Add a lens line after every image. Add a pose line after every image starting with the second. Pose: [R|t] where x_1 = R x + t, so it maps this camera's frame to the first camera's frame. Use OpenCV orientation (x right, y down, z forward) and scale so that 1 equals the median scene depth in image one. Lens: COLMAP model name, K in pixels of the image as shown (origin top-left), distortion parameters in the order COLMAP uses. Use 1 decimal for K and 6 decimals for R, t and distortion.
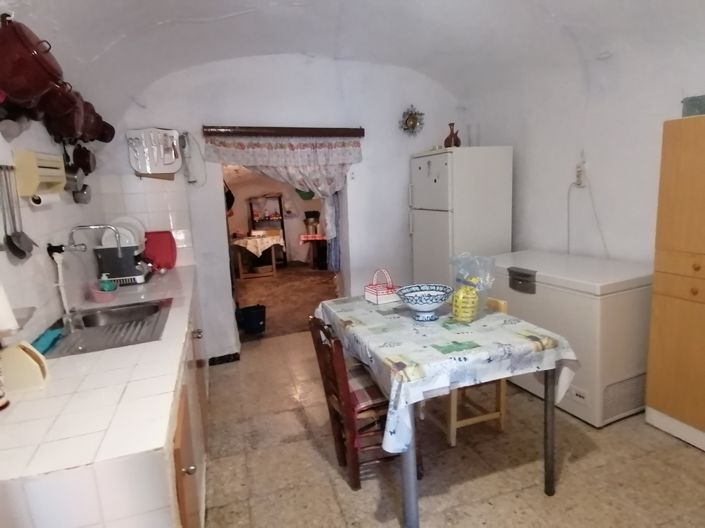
lens RADIAL K [[424.4, 0, 363.1], [0, 424.4, 264.2], [0, 0, 1]] dist [0.023166, 0.000451]
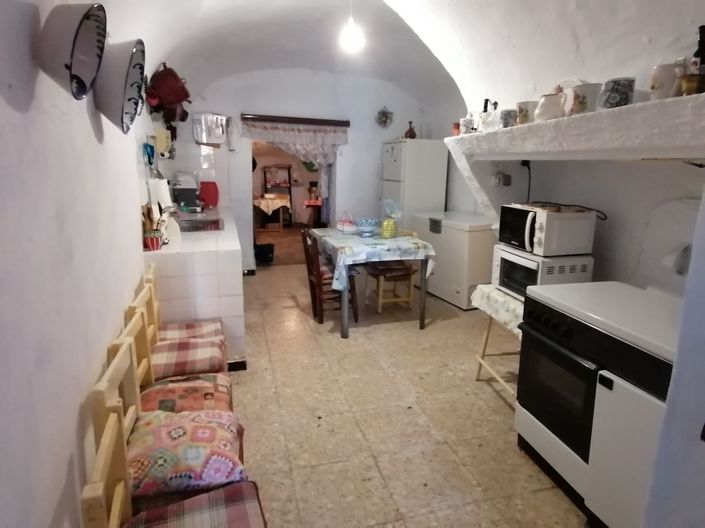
lens RADIAL K [[424.4, 0, 363.1], [0, 424.4, 264.2], [0, 0, 1]] dist [0.023166, 0.000451]
pose [[0.997552, 0.069352, -0.008918, 0.095343], [-0.068879, 0.996593, 0.045370, 0.099996], [0.012034, -0.044644, 0.998930, -0.477603]]
